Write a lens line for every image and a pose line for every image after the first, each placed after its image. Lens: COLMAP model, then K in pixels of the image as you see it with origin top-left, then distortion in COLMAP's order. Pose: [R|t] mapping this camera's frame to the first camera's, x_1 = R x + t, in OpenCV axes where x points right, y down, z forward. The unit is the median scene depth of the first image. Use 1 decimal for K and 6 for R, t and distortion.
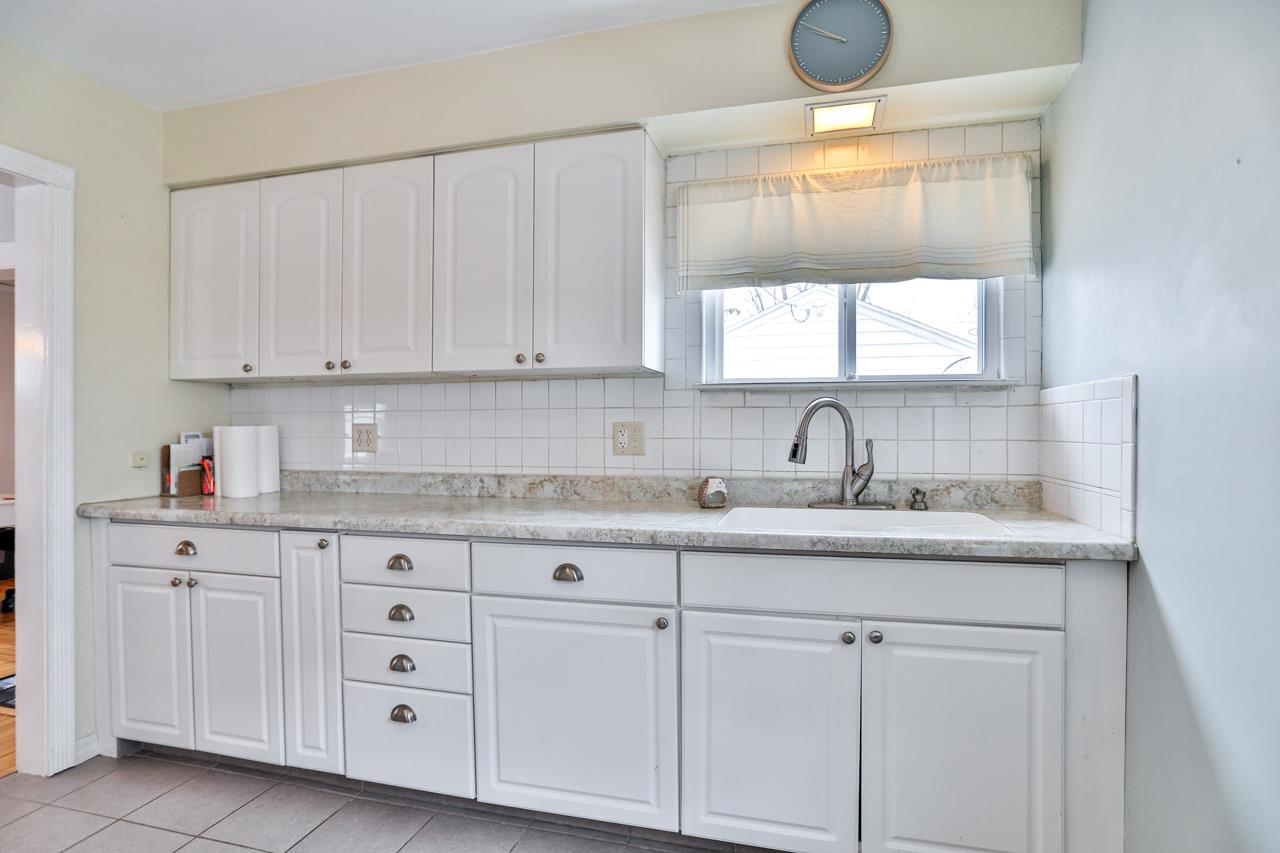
lens RADIAL K [[660.3, 0, 645.6], [0, 660.3, 399.8], [0, 0, 1]] dist [-0.026587, 0.001469]
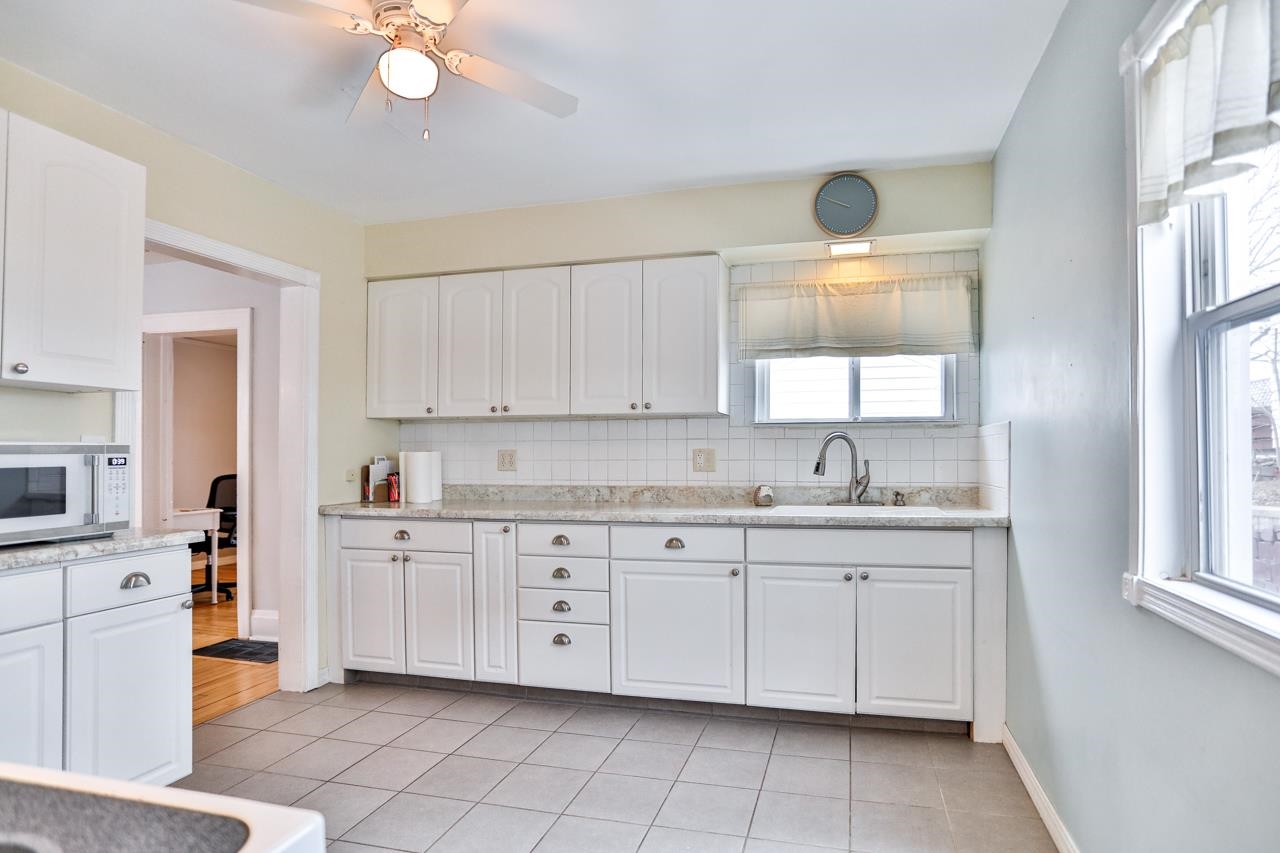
lens RADIAL K [[708.9, 0, 663.2], [0, 708.9, 425.5], [0, 0, 1]] dist [-0.057568, 0.000059]
pose [[0.999945, -0.000654, -0.010494, -0.109845], [0.000641, 0.999999, -0.001273, -0.016801], [0.010495, 0.001266, 0.999944, -0.610262]]
